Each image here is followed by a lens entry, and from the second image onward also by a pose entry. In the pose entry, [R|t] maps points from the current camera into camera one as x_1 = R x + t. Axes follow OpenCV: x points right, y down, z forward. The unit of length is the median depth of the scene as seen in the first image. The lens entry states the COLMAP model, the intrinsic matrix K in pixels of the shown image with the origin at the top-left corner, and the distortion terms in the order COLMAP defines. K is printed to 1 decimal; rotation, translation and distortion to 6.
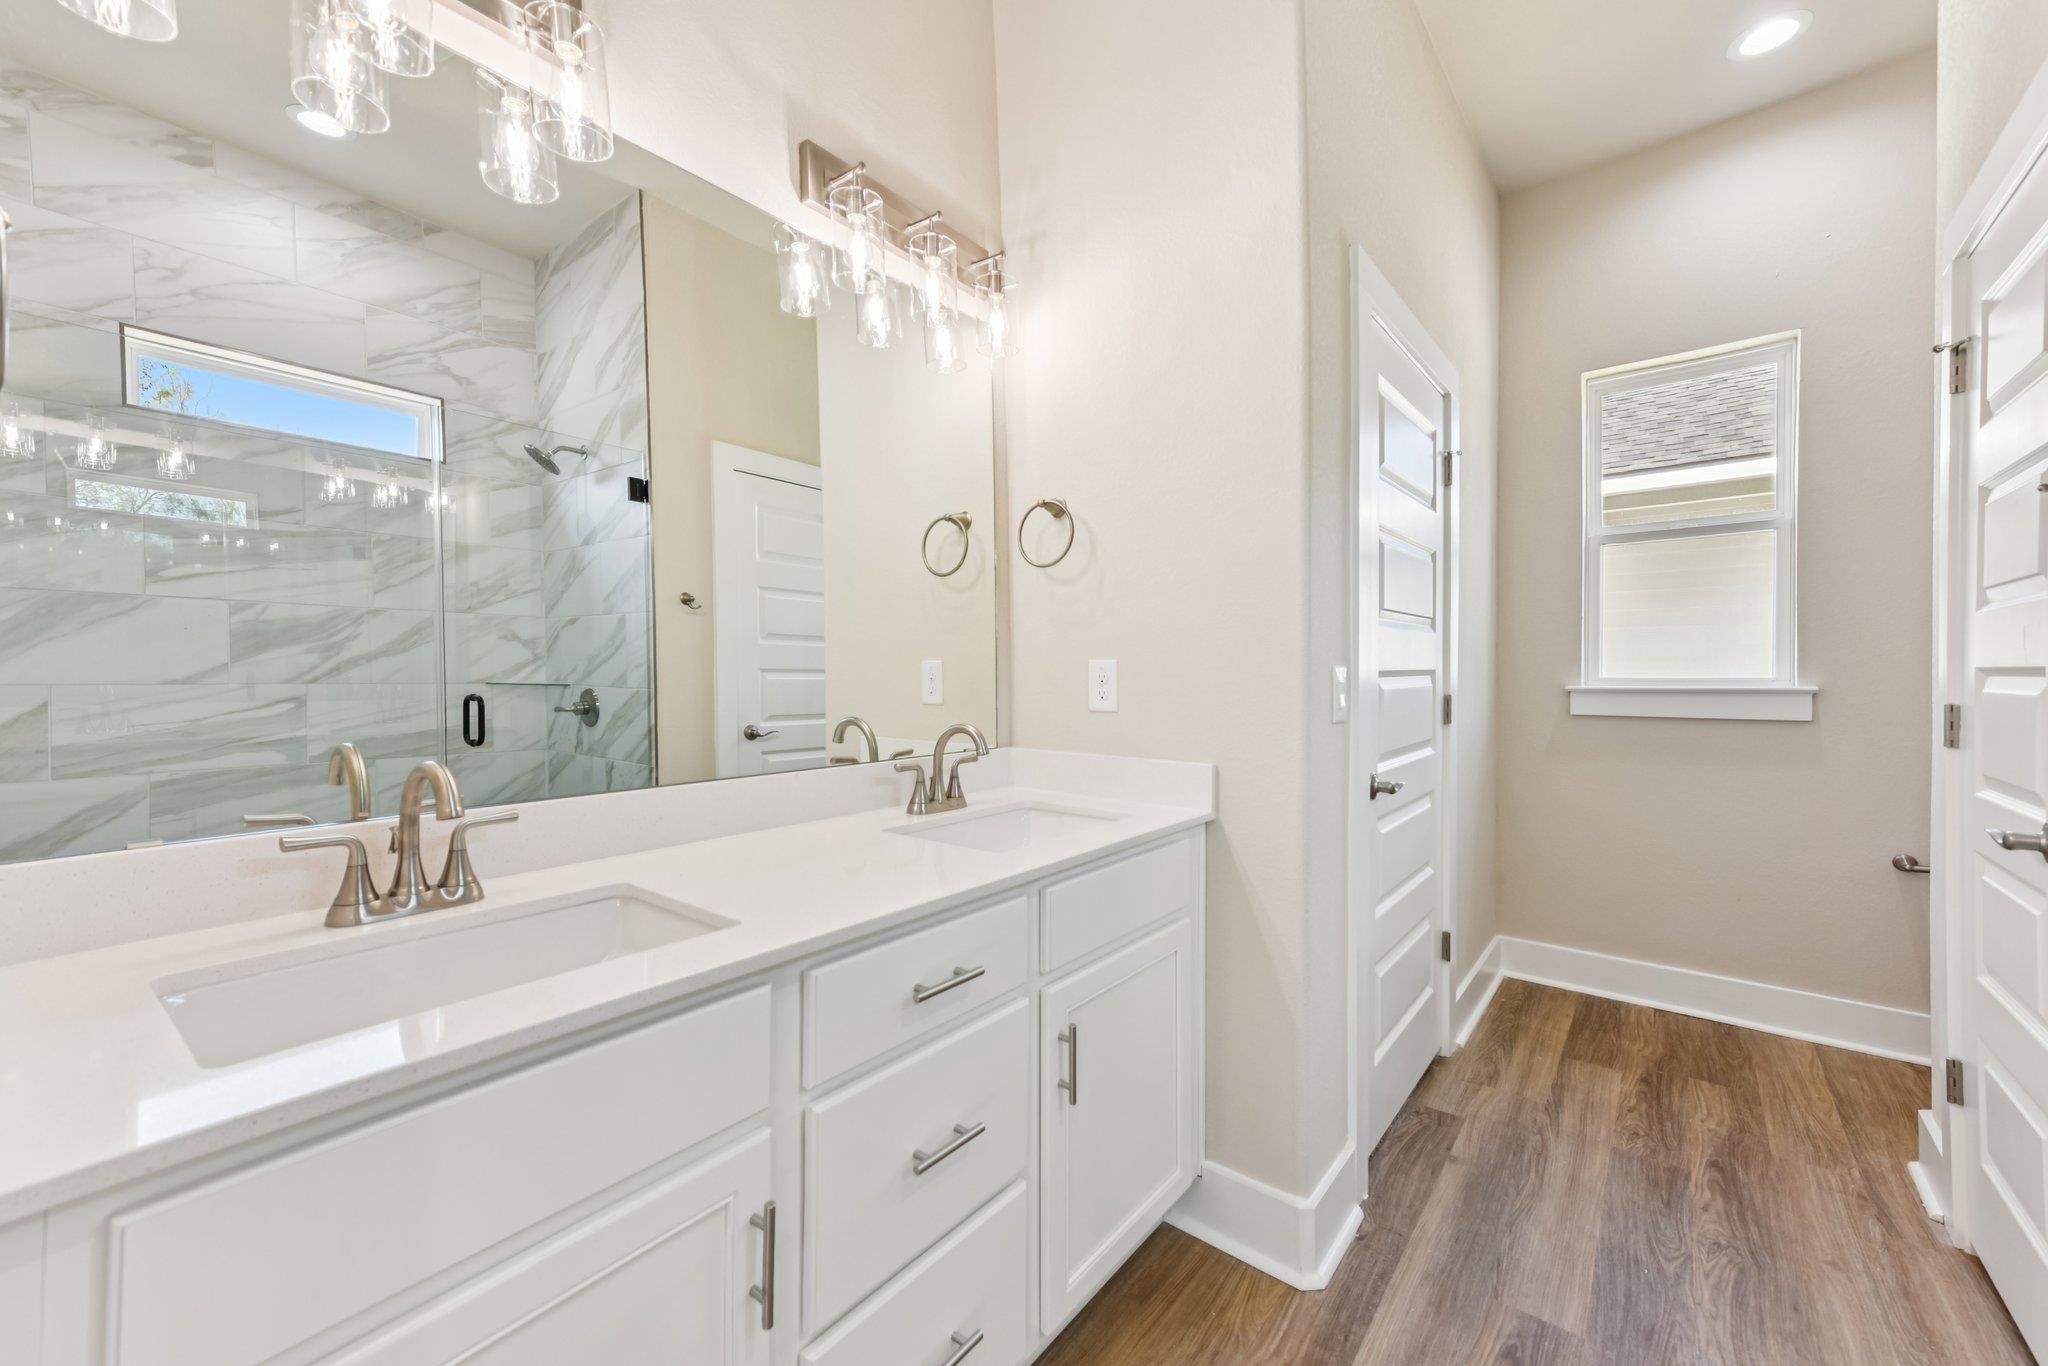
lens RADIAL K [[802.2, 0, 1037.5], [0, 802.2, 685.6], [0, 0, 1]] dist [0.036310, -0.004968]
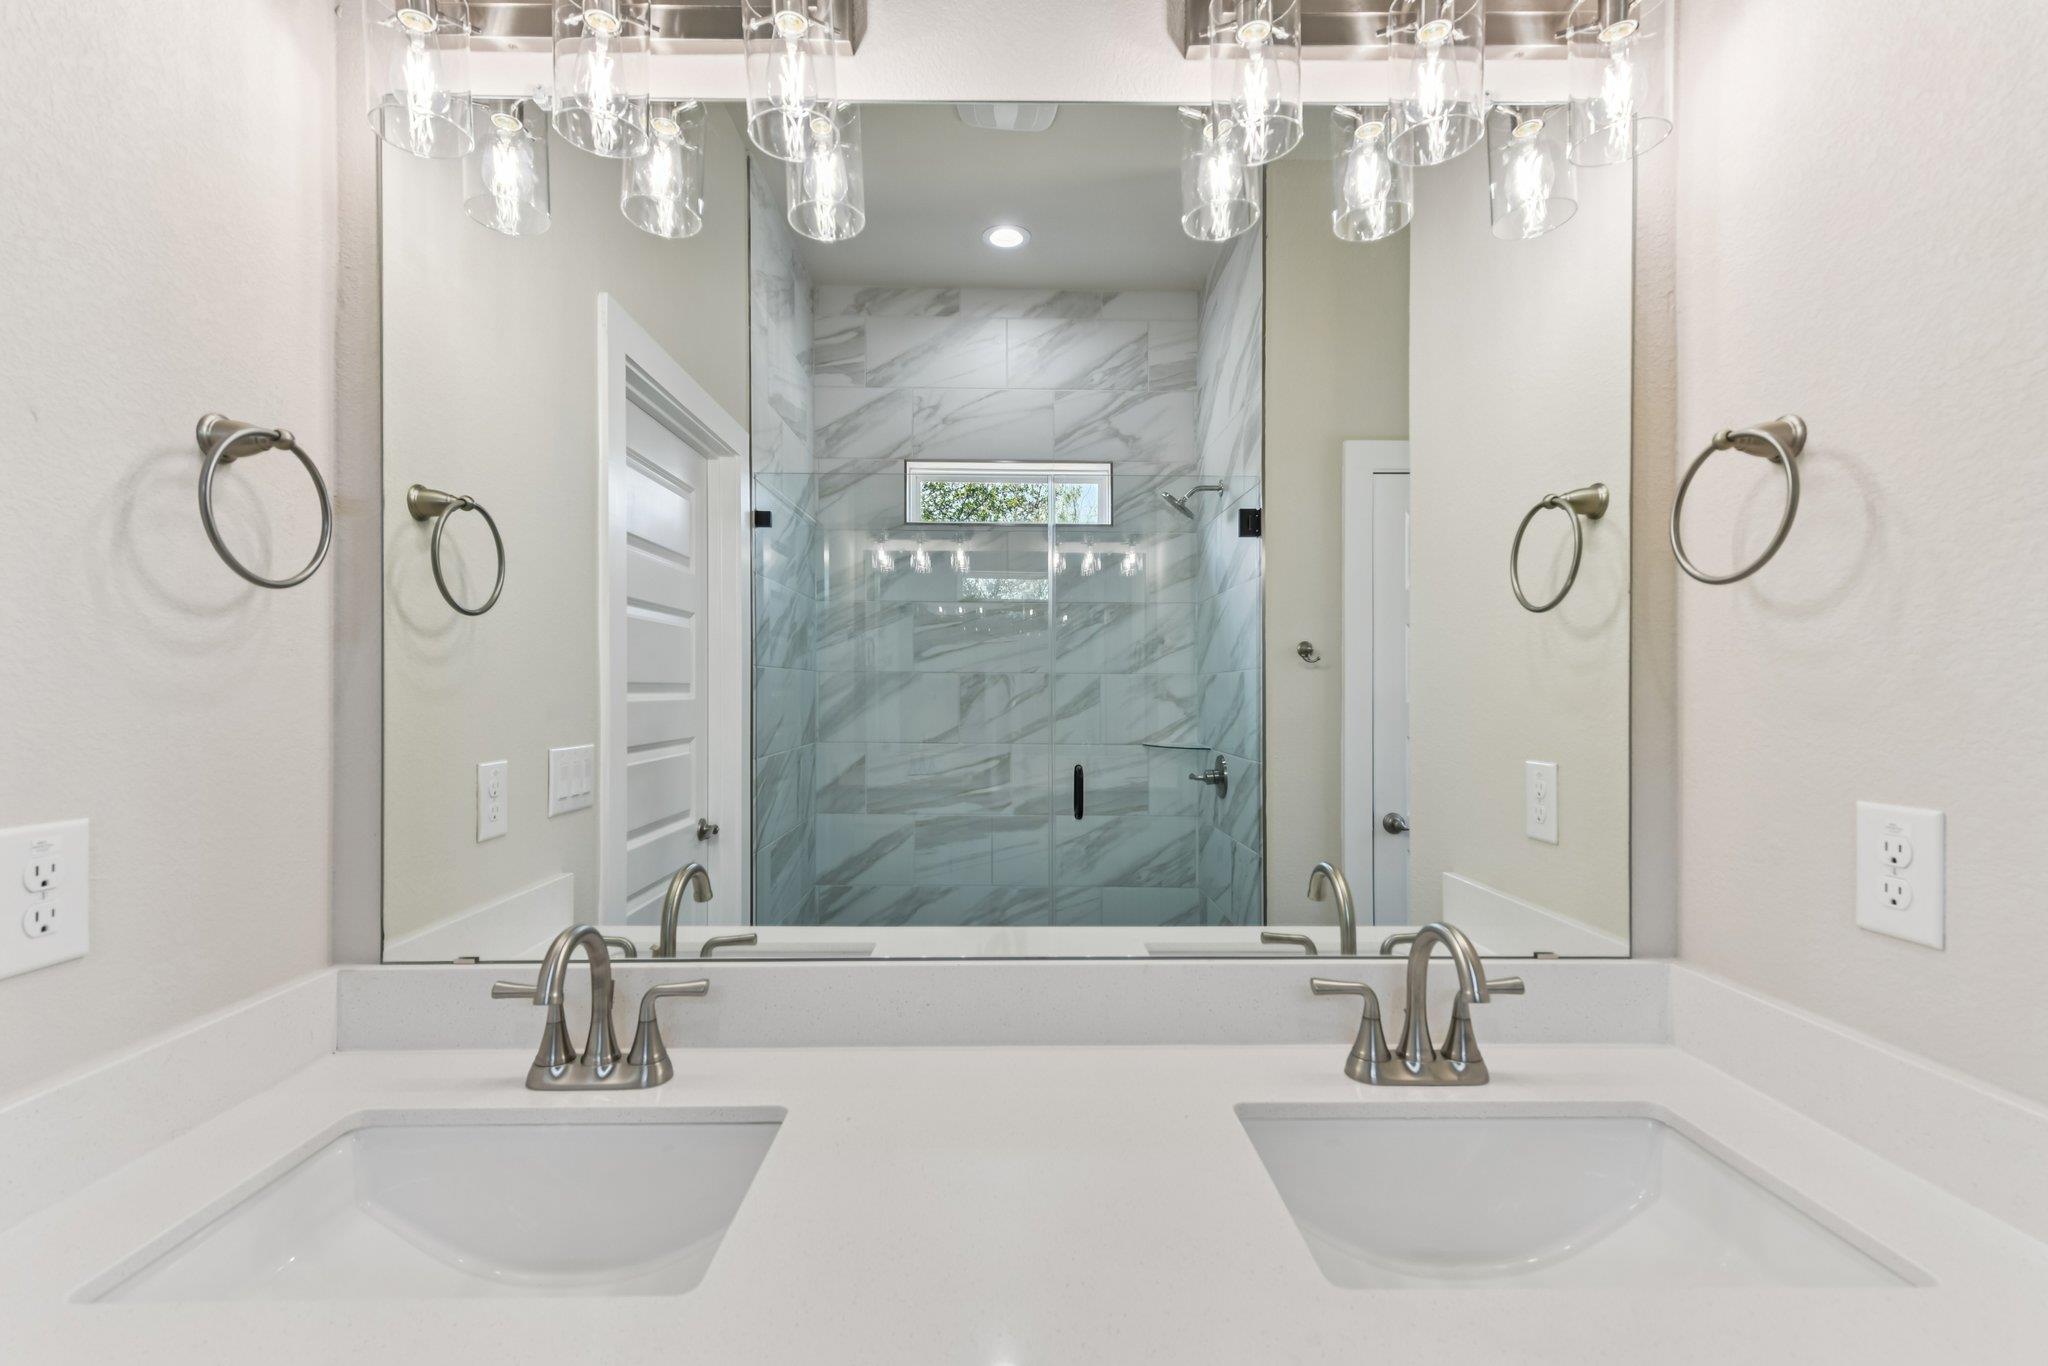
lens RADIAL K [[918.9, 0, 1023.6], [0, 918.9, 720.6], [0, 0, 1]] dist [0.018125, -0.000319]
pose [[0.631975, 0.013160, -0.774877, 0.092948], [-0.013190, 0.999894, 0.006224, -0.040147], [0.774876, 0.006287, 0.632082, 0.216388]]
